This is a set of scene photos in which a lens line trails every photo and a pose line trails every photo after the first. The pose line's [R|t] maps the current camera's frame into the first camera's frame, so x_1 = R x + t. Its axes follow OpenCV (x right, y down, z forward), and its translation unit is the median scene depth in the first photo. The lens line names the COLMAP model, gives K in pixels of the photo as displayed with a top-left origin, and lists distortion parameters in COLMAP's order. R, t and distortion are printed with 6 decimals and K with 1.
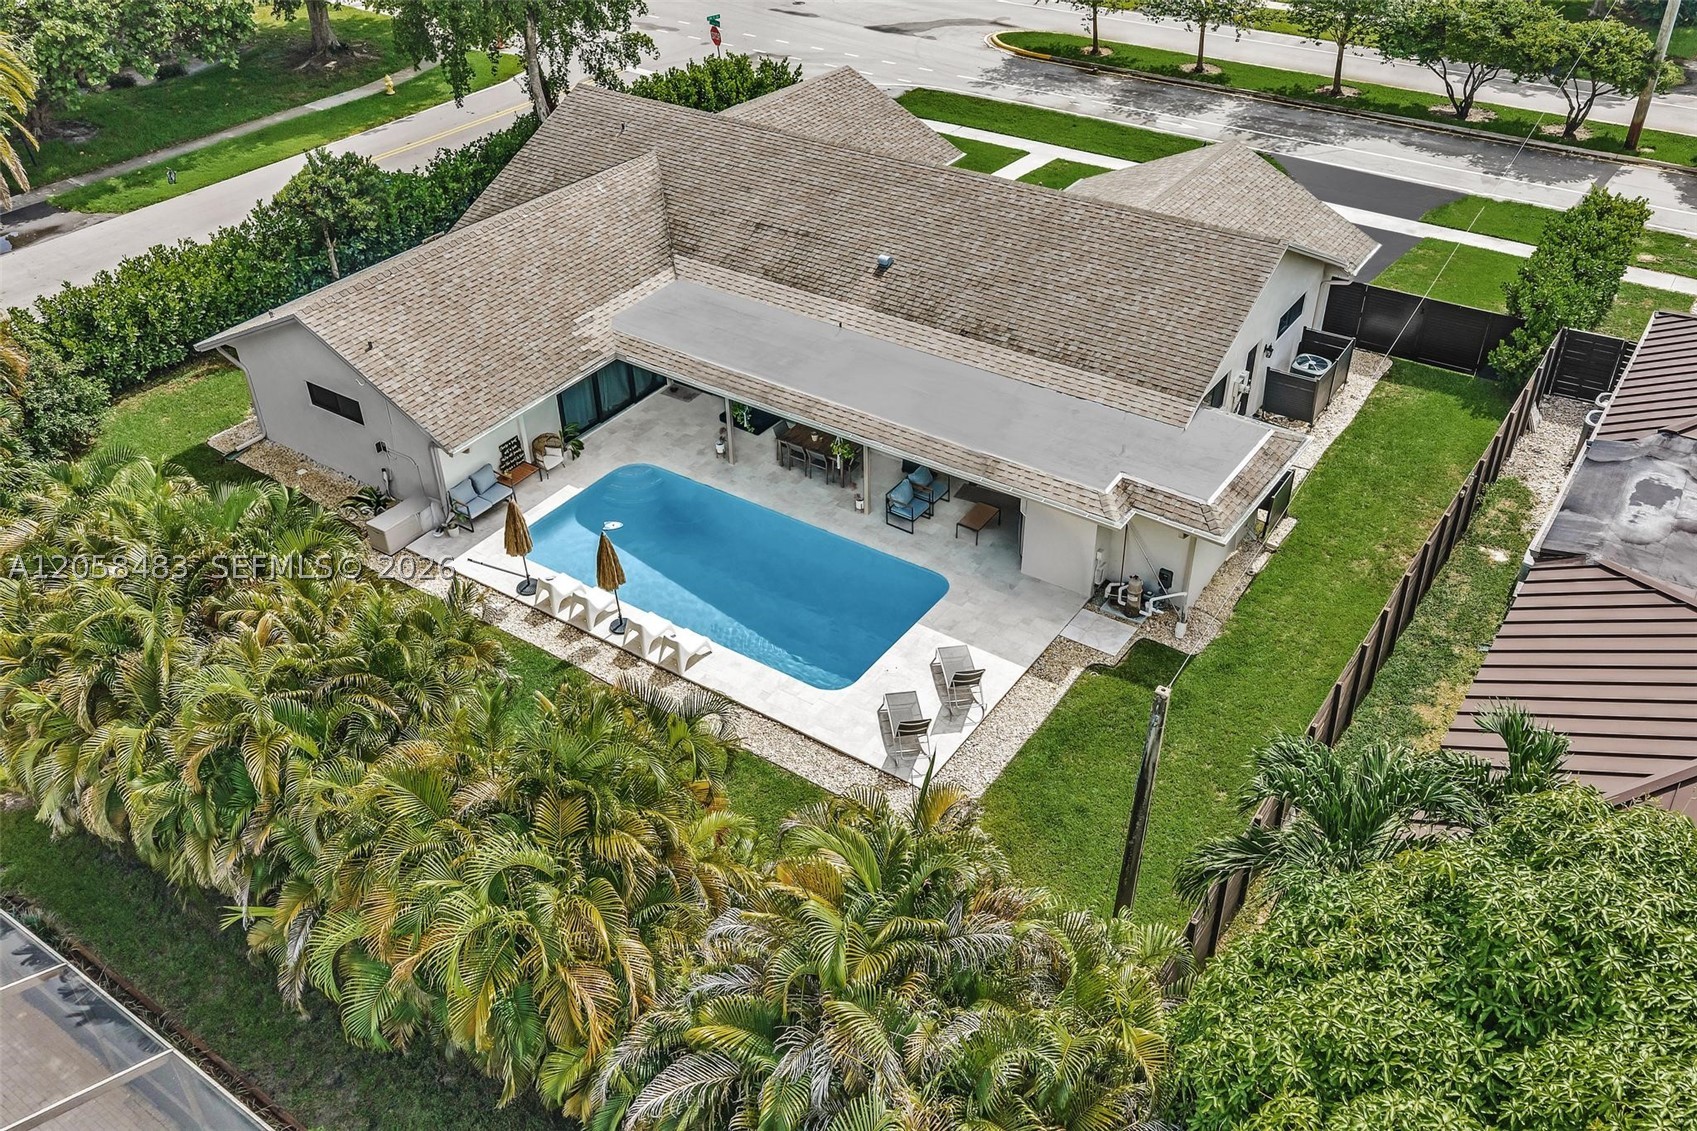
lens RADIAL K [[1417.0, 0, 848.5], [0, 1417.0, 565.5], [0, 0, 1]] dist [0.009977, -0.002749]
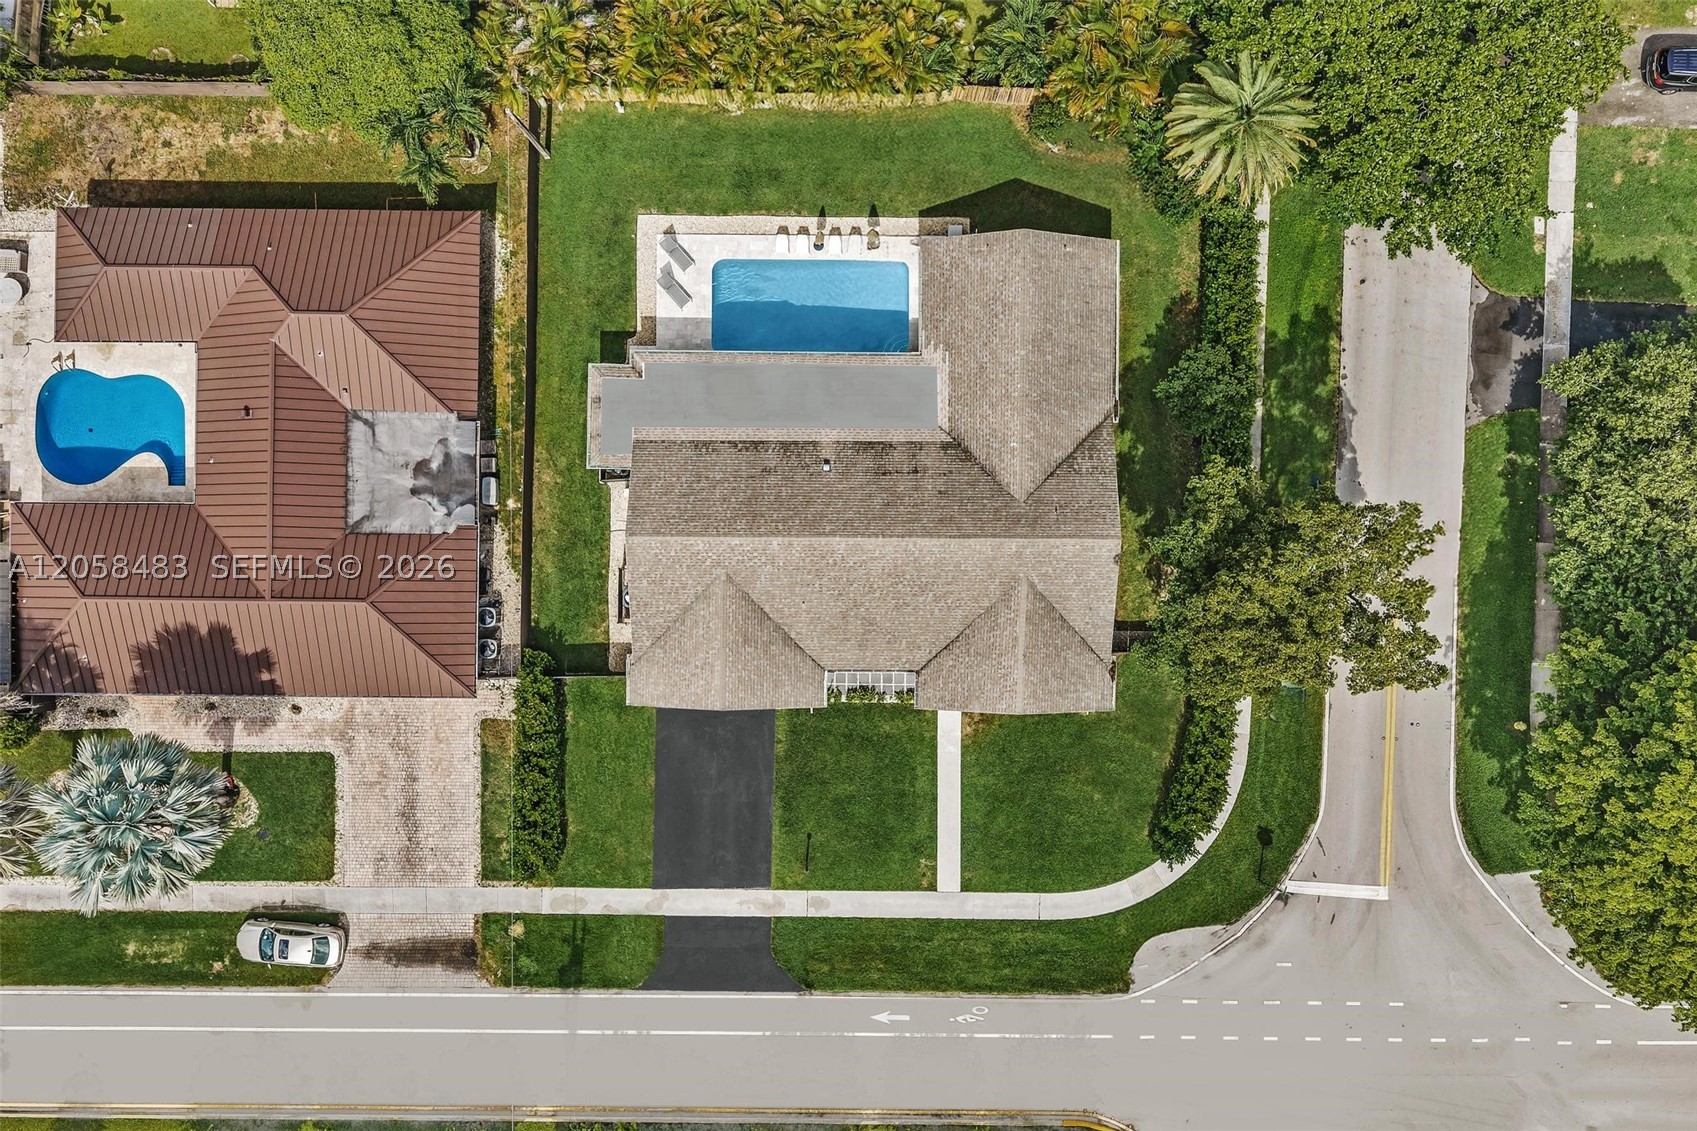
lens RADIAL K [[1417.0, 0, 848.5], [0, 1417.0, 565.5], [0, 0, 1]] dist [0.009977, -0.002749]
pose [[-0.829043, 0.559059, 0.011896, 0.051164], [-0.318197, -0.489142, 0.812090, -1.759264], [0.459825, 0.669472, 0.583410, 0.030928]]
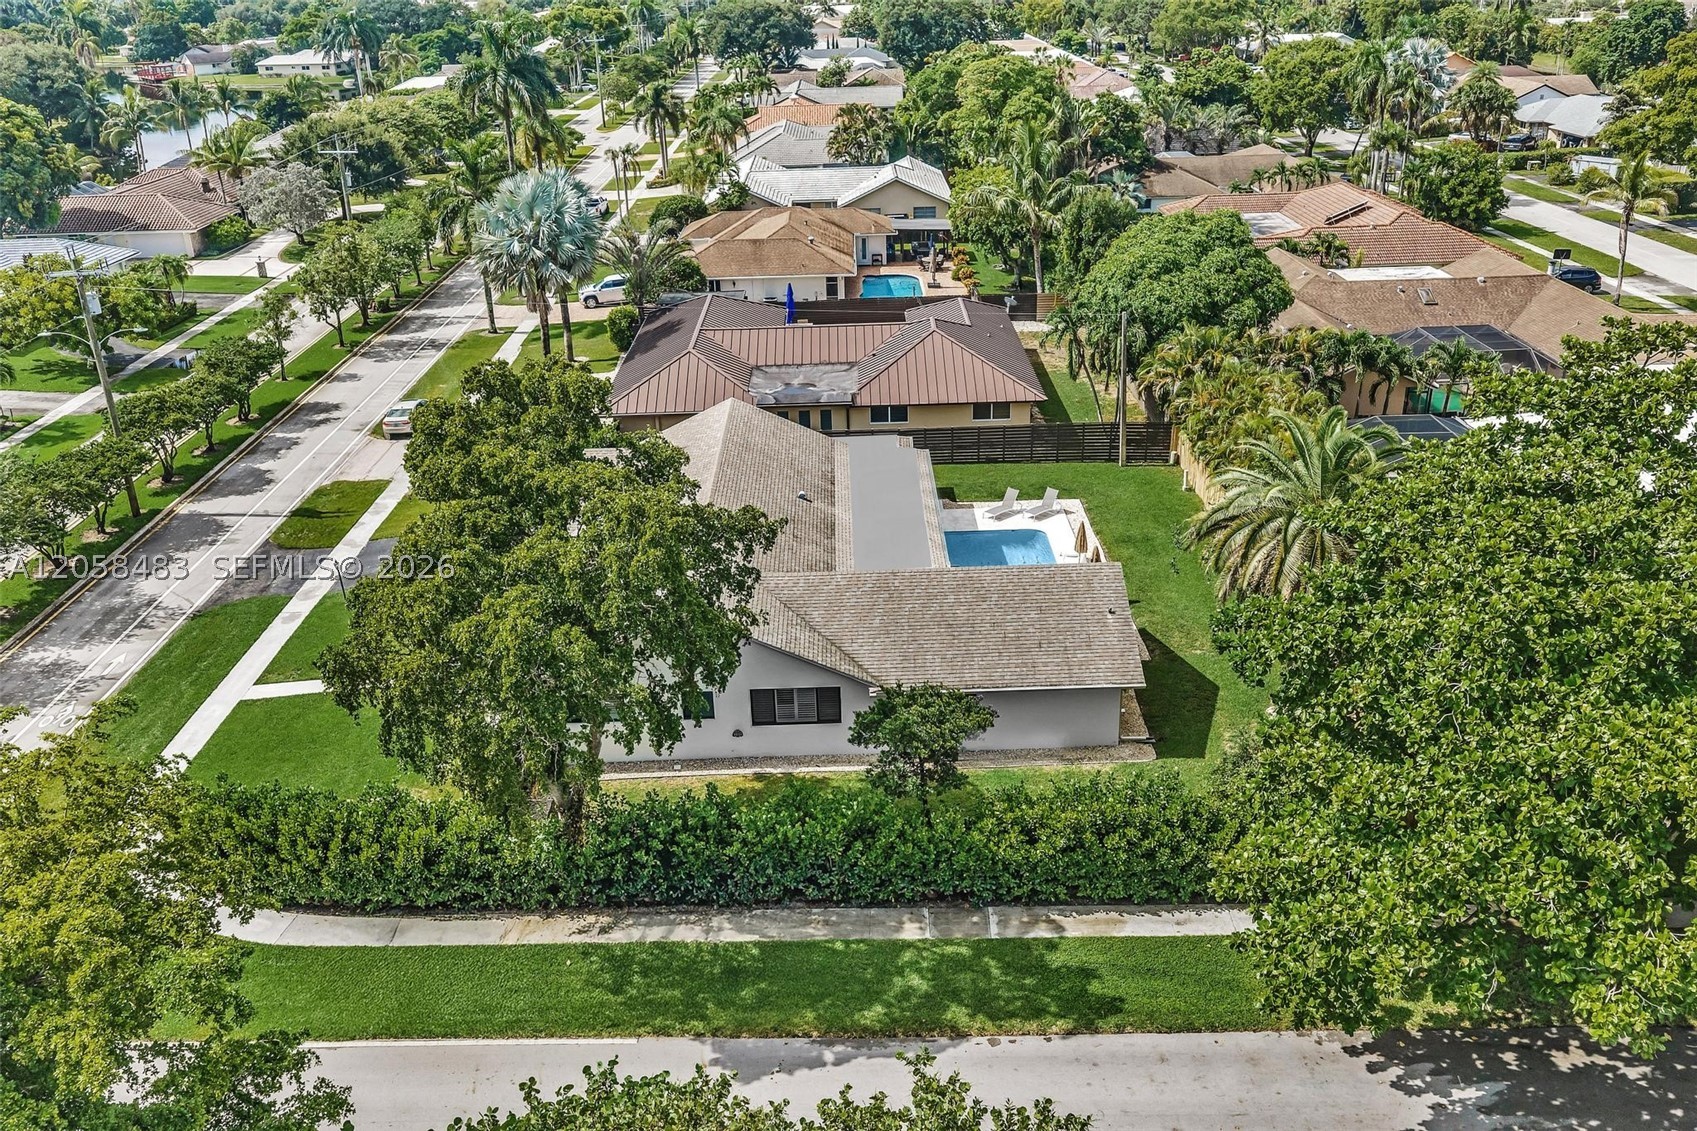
lens RADIAL K [[1417.0, 0, 848.5], [0, 1417.0, 565.5], [0, 0, 1]] dist [0.009977, -0.002749]
pose [[-0.569940, -0.301483, 0.764380, -1.219908], [0.512832, 0.596322, 0.617579, -1.104322], [-0.642006, 0.743981, -0.185258, 1.305345]]
